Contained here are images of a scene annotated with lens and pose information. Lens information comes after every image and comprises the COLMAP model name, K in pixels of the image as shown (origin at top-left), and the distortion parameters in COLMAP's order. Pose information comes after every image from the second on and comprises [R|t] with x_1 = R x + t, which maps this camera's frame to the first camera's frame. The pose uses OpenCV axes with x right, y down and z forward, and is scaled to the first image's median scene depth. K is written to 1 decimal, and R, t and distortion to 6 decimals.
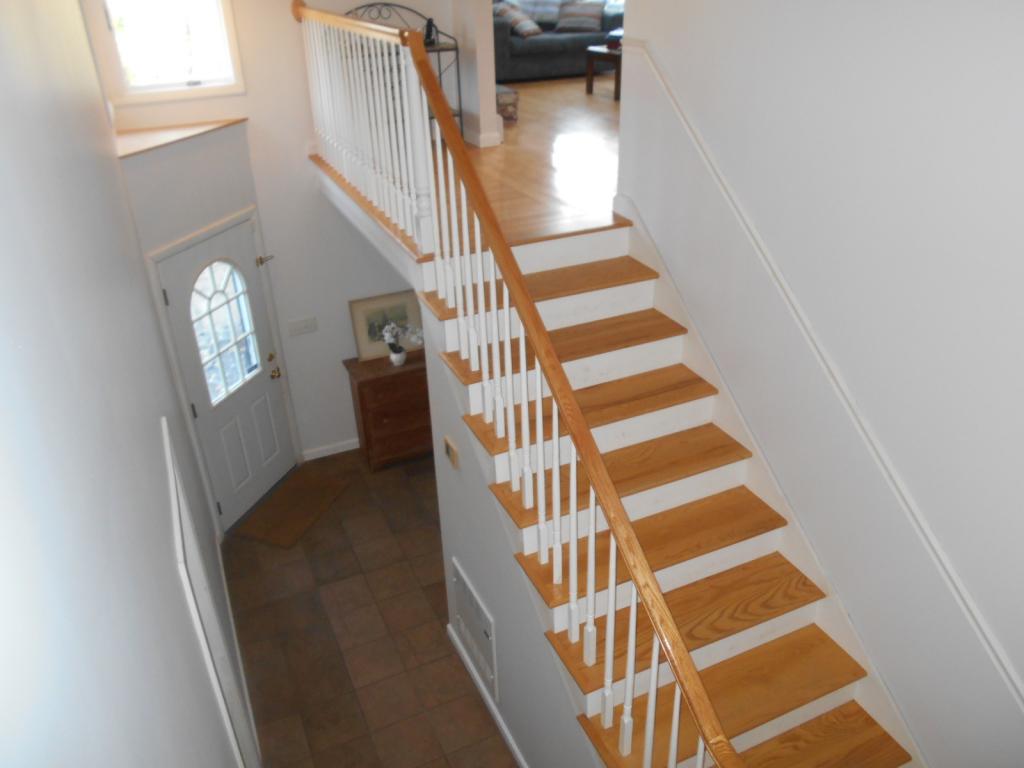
lens RADIAL K [[807.1, 0, 512.1], [0, 807.1, 383.0], [0, 0, 1]] dist [-0.050199, 0.007495]
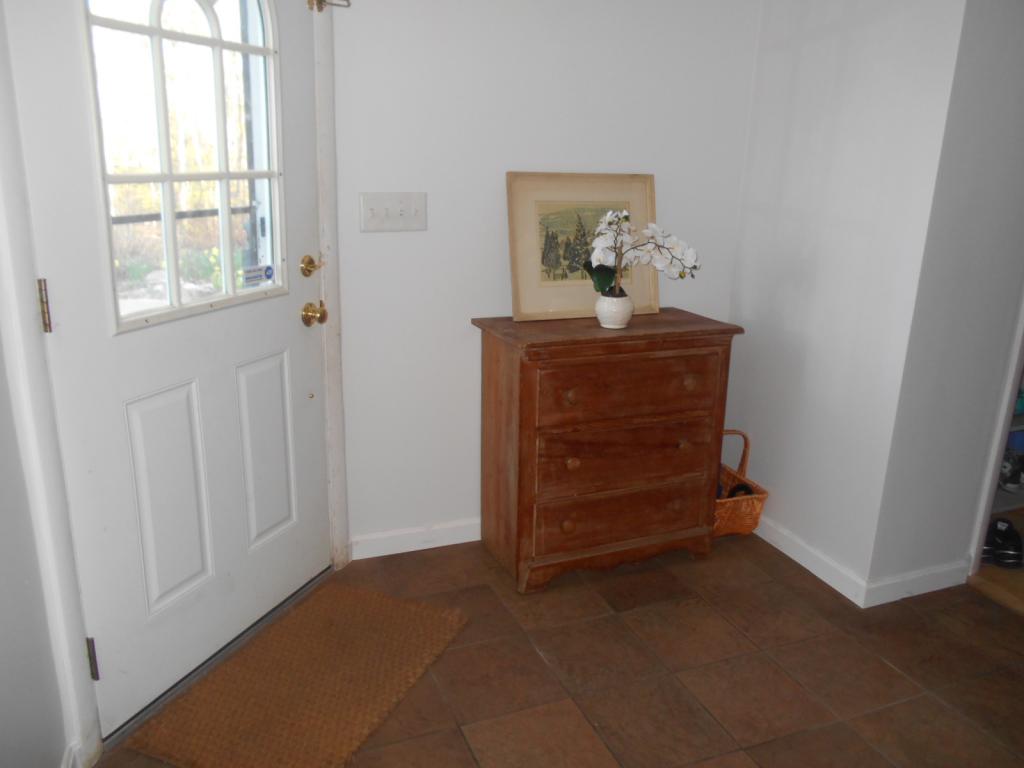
lens RADIAL K [[807.1, 0, 512.8], [0, 807.1, 384.8], [0, 0, 1]] dist [-0.050199, 0.007495]
pose [[0.997161, 0.068024, -0.032288, -0.176019], [-0.073355, 0.974379, -0.212615, 0.096164], [0.016998, 0.214380, 0.976602, 0.601999]]
